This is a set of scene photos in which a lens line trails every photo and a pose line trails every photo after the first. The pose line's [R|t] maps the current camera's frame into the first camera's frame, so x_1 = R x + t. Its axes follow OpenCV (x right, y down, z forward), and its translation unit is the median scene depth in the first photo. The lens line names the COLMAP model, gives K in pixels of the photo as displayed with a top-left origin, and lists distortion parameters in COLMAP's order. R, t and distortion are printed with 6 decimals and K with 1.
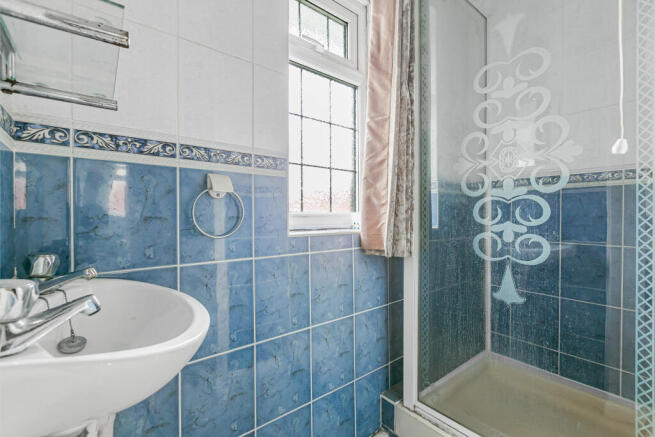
lens RADIAL K [[297.9, 0, 328.8], [0, 297.9, 218.5], [0, 0, 1]] dist [0.001892, -0.000464]
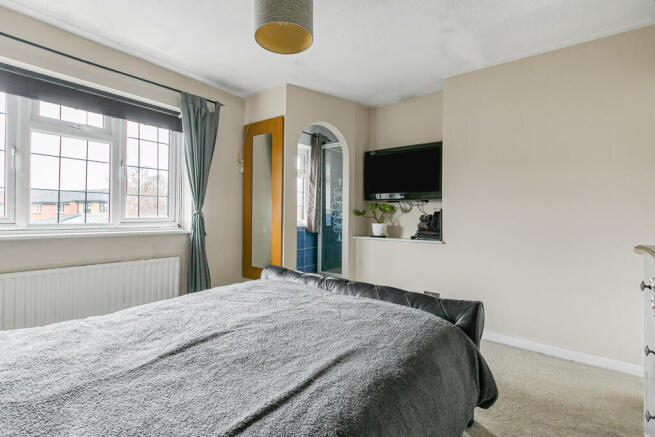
lens RADIAL K [[297.9, 0, 327.7], [0, 297.9, 215.6], [0, 0, 1]] dist [0.001892, -0.000464]
pose [[0.971939, 0.011170, 0.234969, -0.500988], [-0.010208, 0.999934, -0.005312, -0.063507], [-0.235013, 0.002764, 0.971988, -2.624033]]
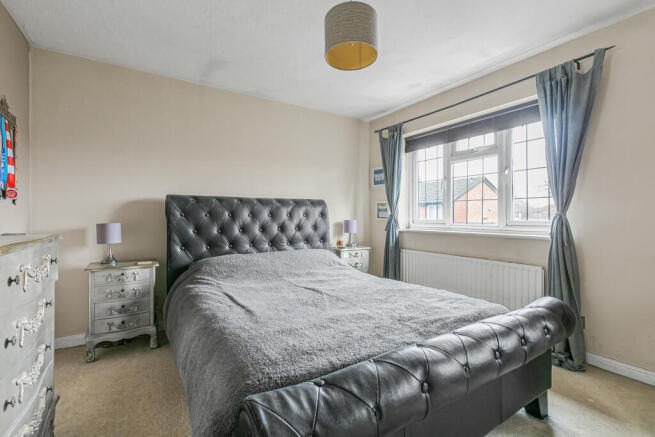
lens RADIAL K [[297.9, 0, 326.8], [0, 297.9, 216.3], [0, 0, 1]] dist [0.001892, -0.000464]
pose [[-0.104297, 0.003241, -0.994541, 1.085587], [-0.005642, 0.999977, 0.003850, -0.082755], [0.994530, 0.006013, -0.104276, -1.256751]]
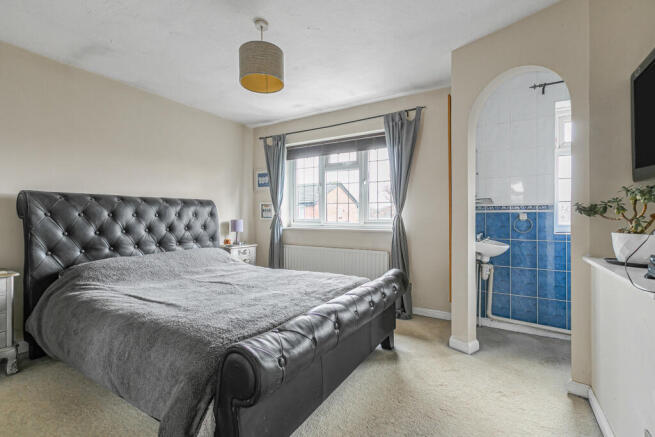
lens RADIAL K [[297.9, 0, 328.9], [0, 297.9, 215.4], [0, 0, 1]] dist [0.001892, -0.000464]
pose [[0.345657, 0.000509, -0.938361, 1.412447], [-0.004438, 0.999990, -0.001092, -0.080043], [0.938351, 0.004542, 0.345655, -1.534319]]
